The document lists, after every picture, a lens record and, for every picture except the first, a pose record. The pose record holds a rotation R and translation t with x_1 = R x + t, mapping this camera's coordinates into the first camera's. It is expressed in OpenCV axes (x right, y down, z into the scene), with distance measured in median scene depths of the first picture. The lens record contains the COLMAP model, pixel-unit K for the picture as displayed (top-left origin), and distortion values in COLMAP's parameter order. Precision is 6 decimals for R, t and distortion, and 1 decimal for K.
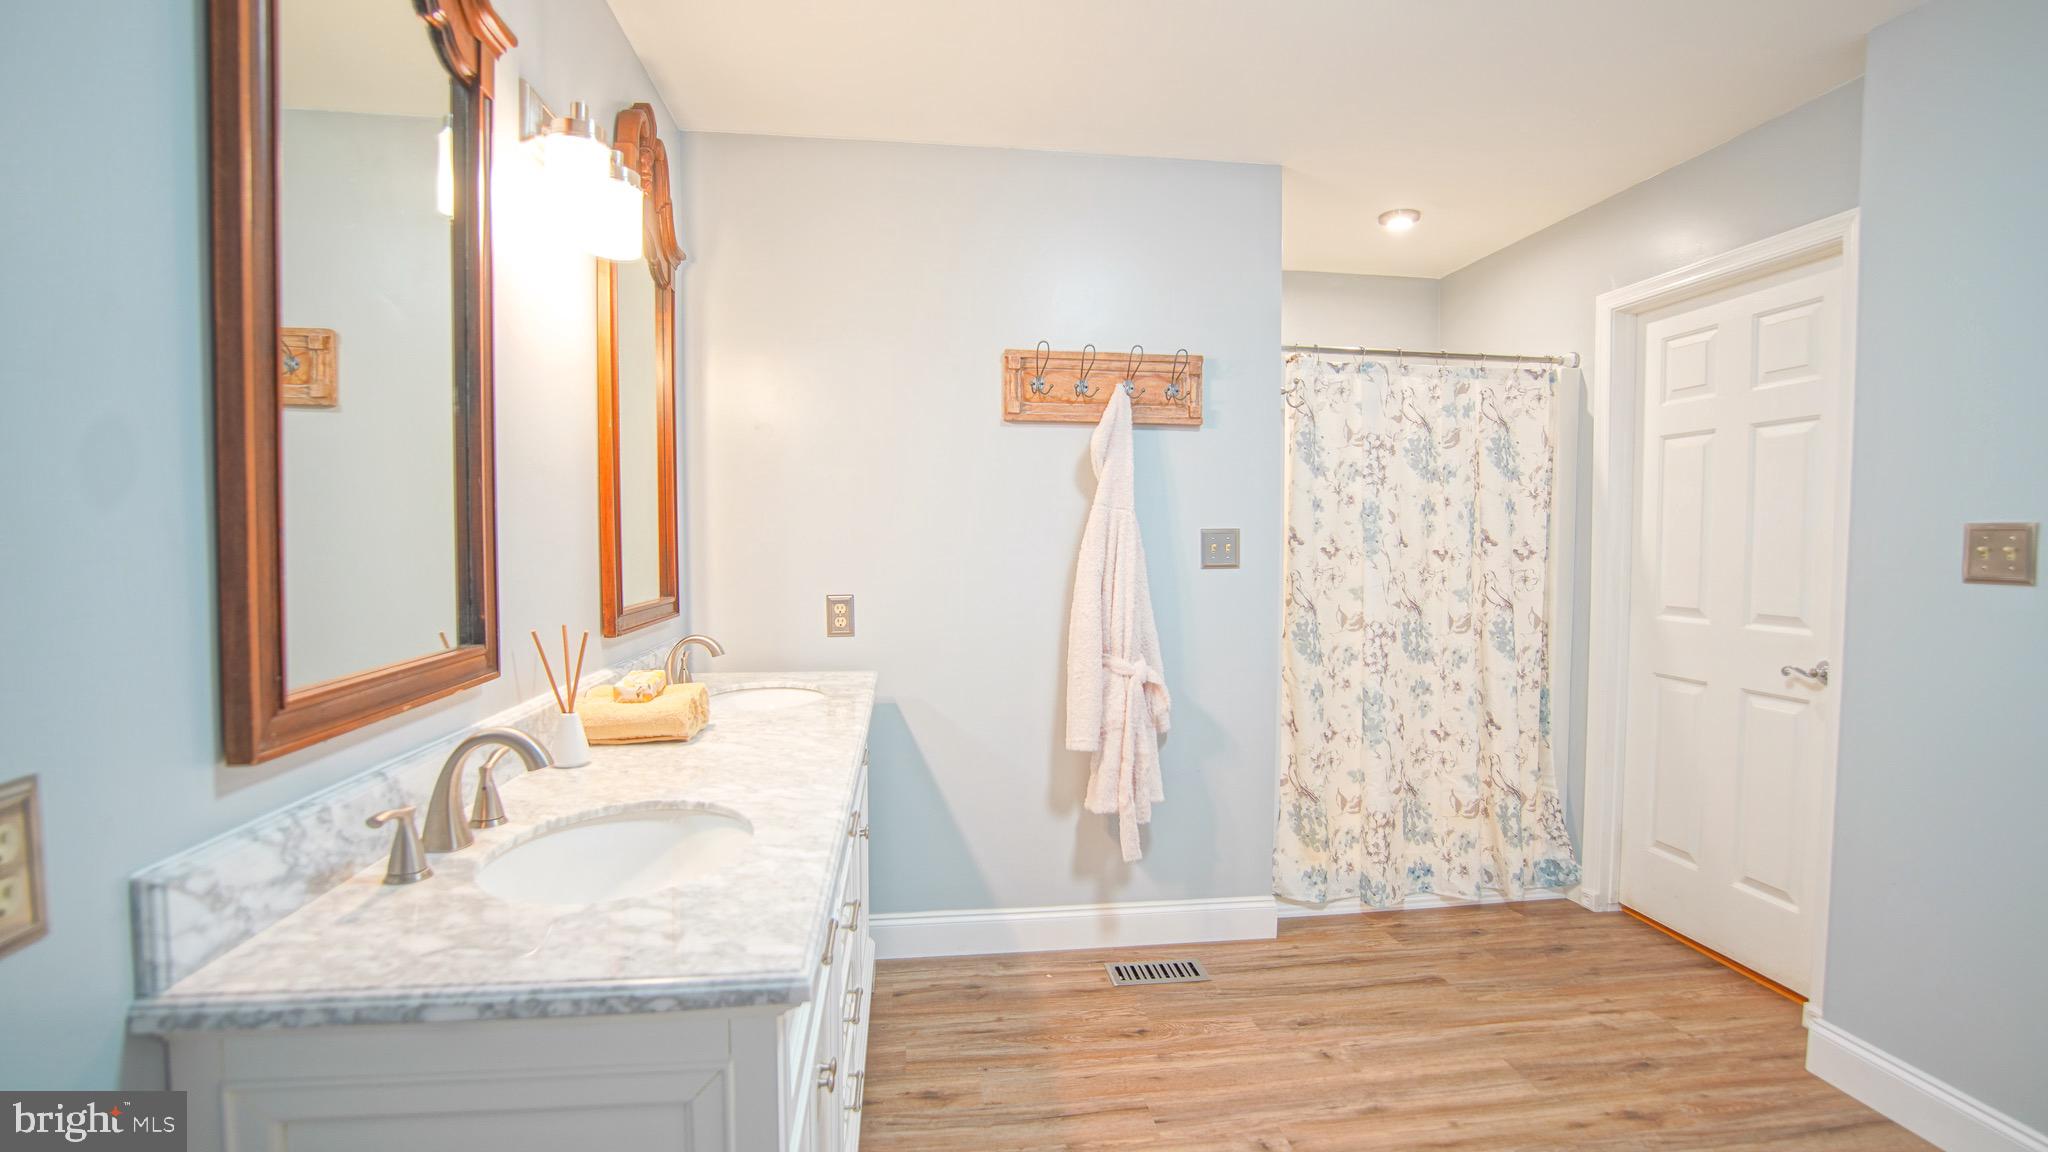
lens RADIAL K [[912.1, 0, 1026.0], [0, 912.1, 579.5], [0, 0, 1]] dist [-0.038983, 0.007650]
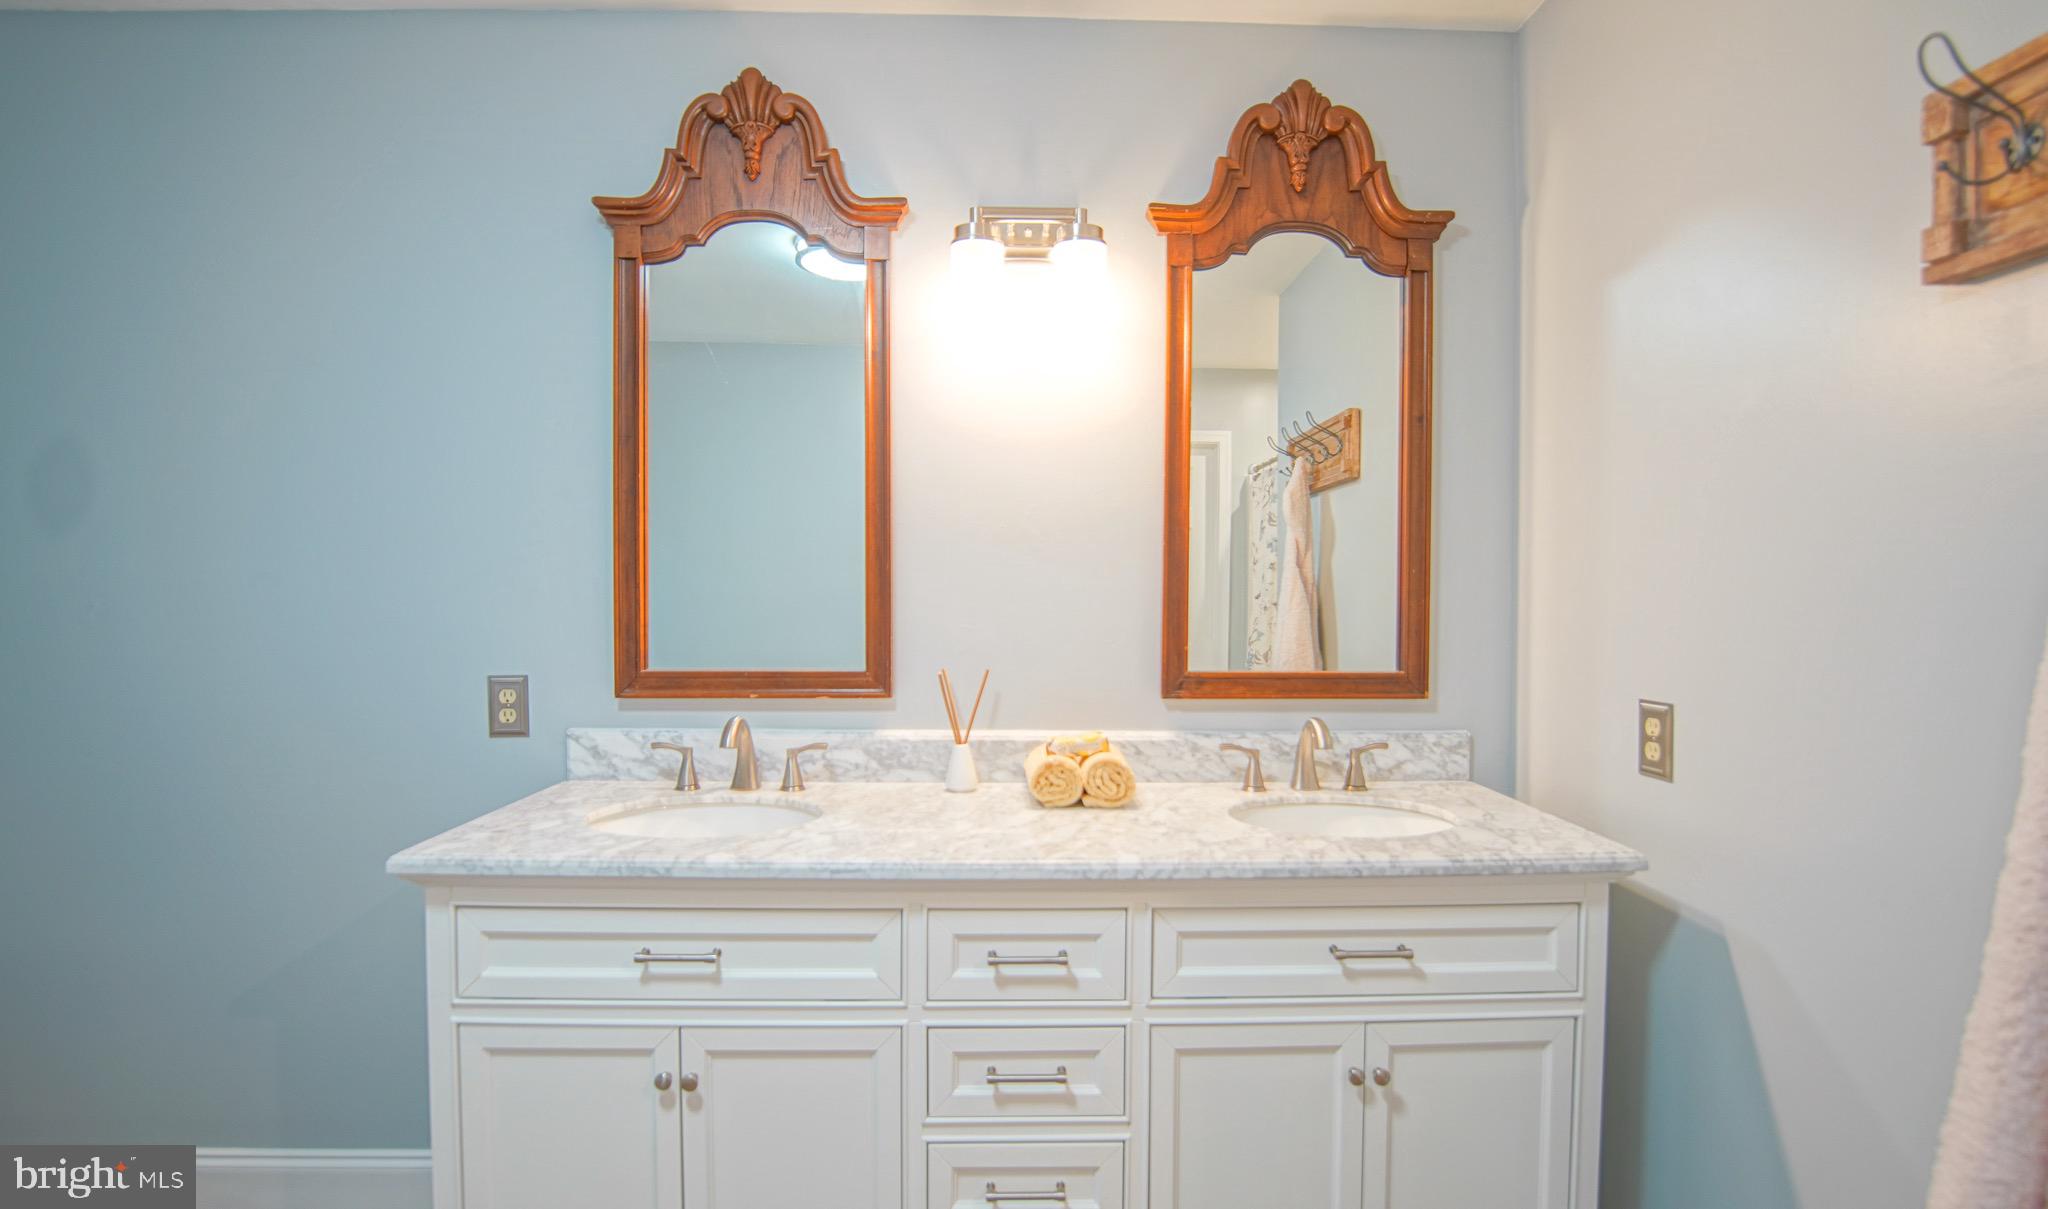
lens RADIAL K [[965.0, 0, 1040.6], [0, 965.0, 608.0], [0, 0, 1]] dist [-0.033336, 0.000237]
pose [[-0.101156, 0.015445, -0.994751, 0.624755], [-0.051657, 0.998449, 0.020755, -0.049687], [0.993529, 0.053486, -0.100202, 1.083650]]
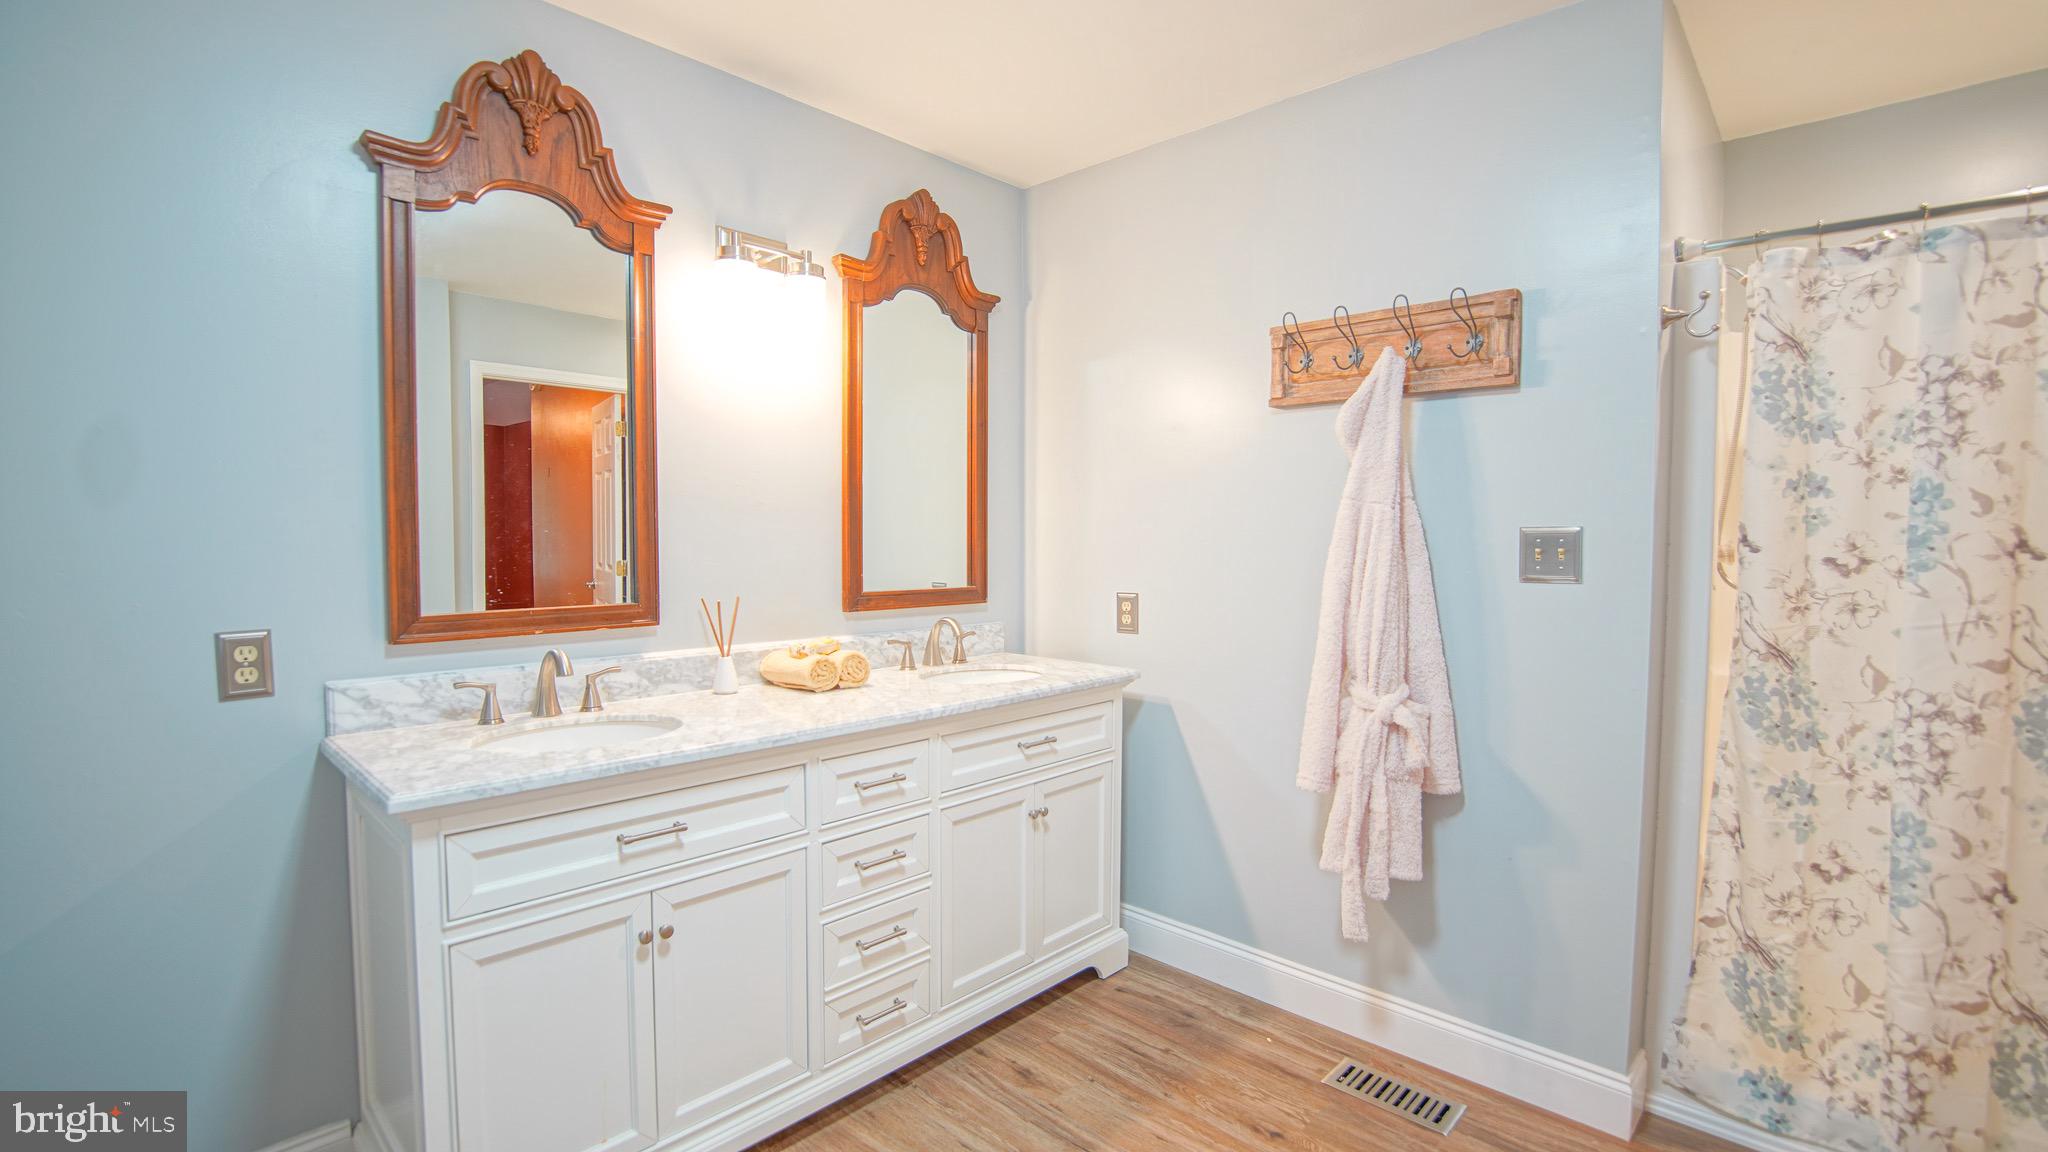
lens RADIAL K [[912.1, 0, 1026.0], [0, 912.1, 579.5], [0, 0, 1]] dist [-0.038983, 0.007650]
pose [[0.631726, 0.037981, -0.774261, 0.825755], [-0.038885, 0.999094, 0.017284, -0.018463], [0.774216, 0.019188, 0.632631, 0.401191]]
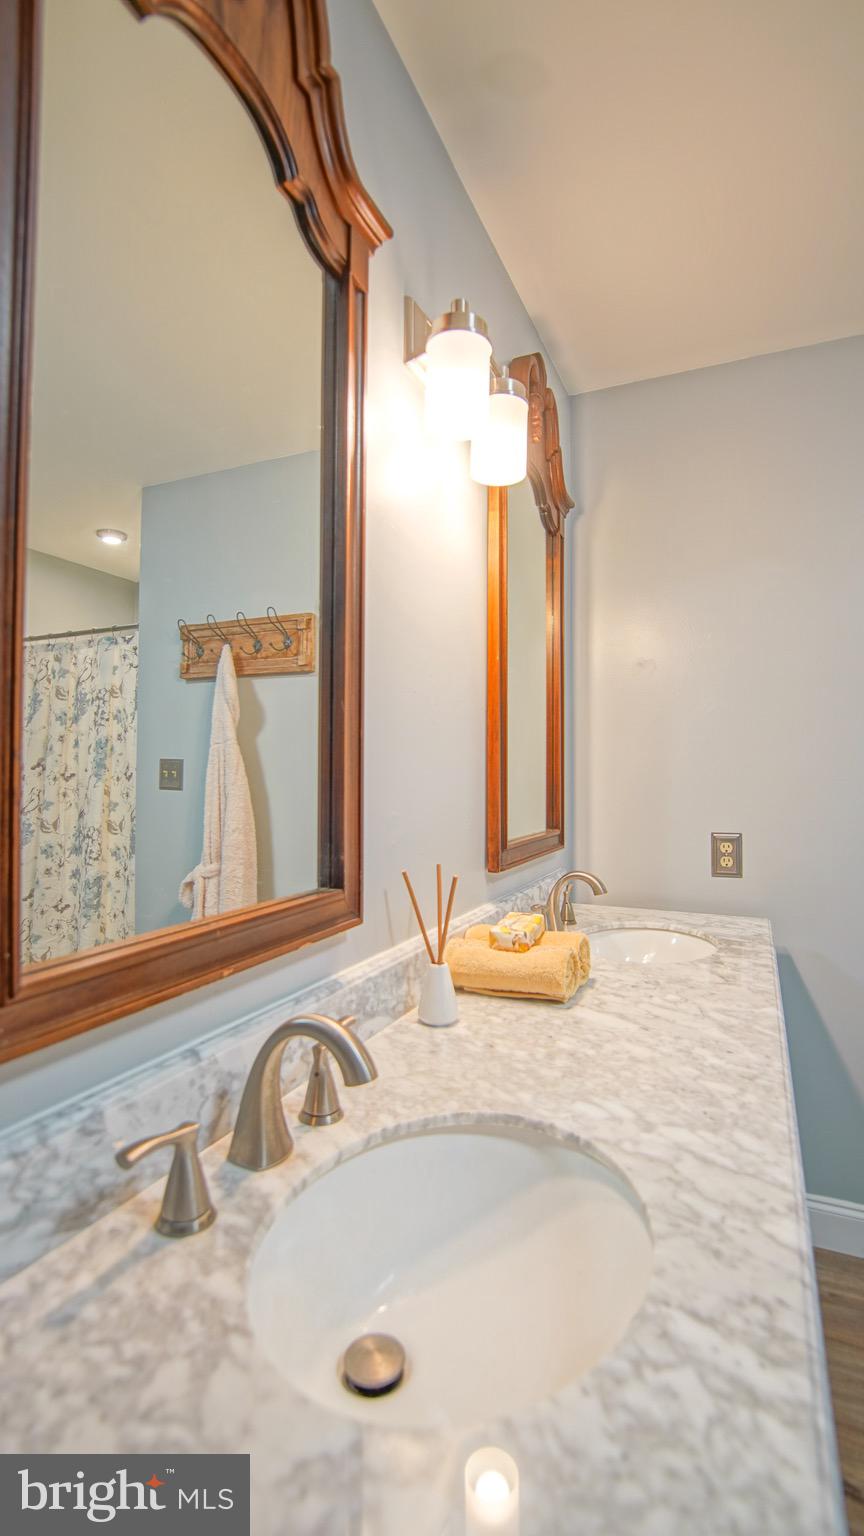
lens RADIAL K [[688.2, 0, 431.8], [0, 688.2, 775.6], [0, 0, 1]] dist [-0.034008, -0.006055]
pose [[0.844284, 0.002058, -0.535893, -0.128874], [-0.026706, 0.998912, -0.038238, -0.011677], [0.535231, 0.046596, 0.843420, 0.365692]]
